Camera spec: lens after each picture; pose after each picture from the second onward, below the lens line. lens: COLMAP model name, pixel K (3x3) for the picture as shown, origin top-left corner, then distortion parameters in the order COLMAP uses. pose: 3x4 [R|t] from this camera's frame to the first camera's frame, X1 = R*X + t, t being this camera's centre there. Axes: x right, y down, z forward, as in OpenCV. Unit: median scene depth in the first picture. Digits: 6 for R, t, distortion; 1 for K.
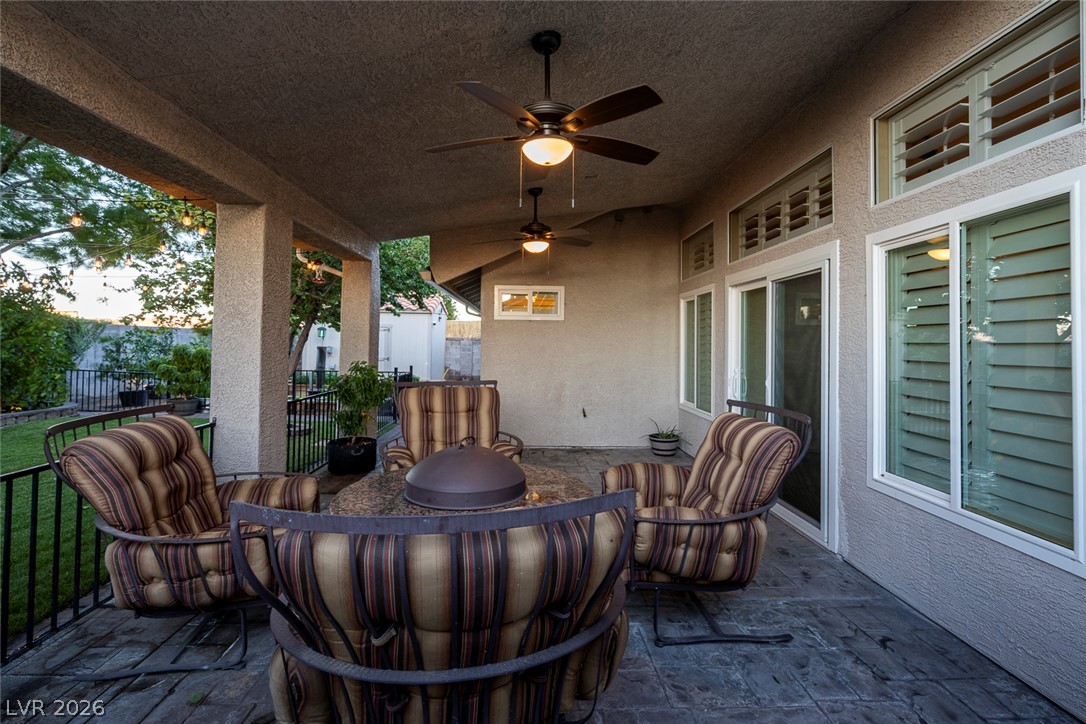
lens RADIAL K [[499.4, 0, 519.4], [0, 499.4, 327.8], [0, 0, 1]] dist [-0.001969, 0.002487]
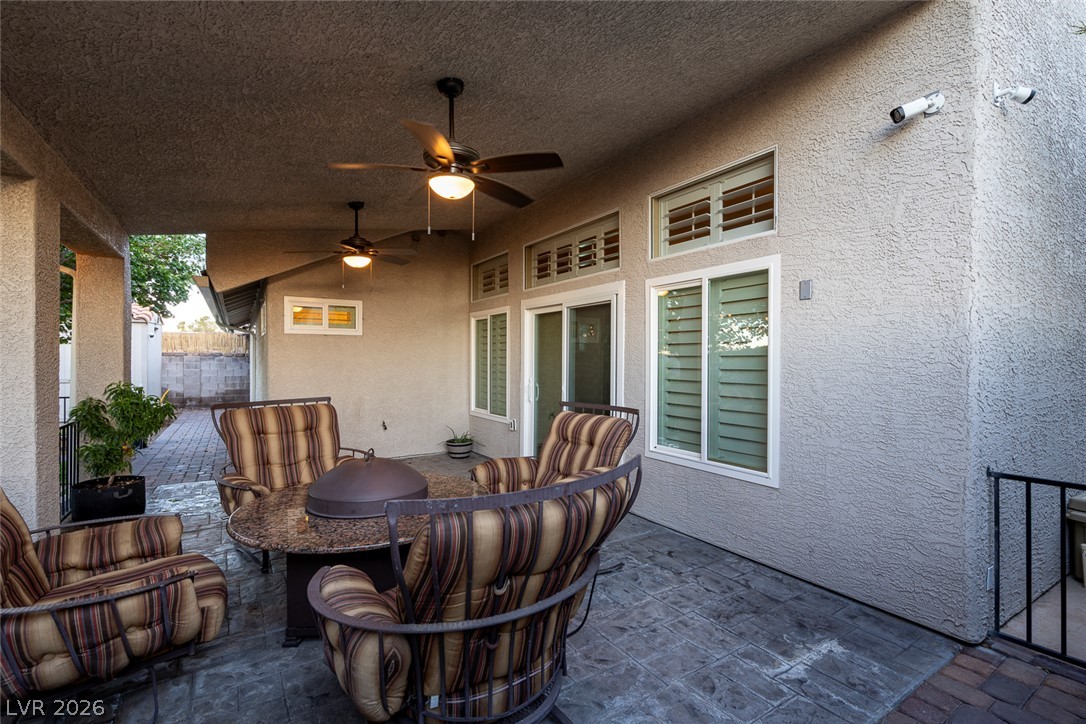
lens RADIAL K [[499.4, 0, 518.7], [0, 499.4, 357.5], [0, 0, 1]] dist [-0.001969, 0.002487]
pose [[0.864067, -0.008136, 0.503310, -0.313995], [-0.007640, 0.999542, 0.029273, -0.004691], [-0.503318, -0.029139, 0.863610, -0.042304]]
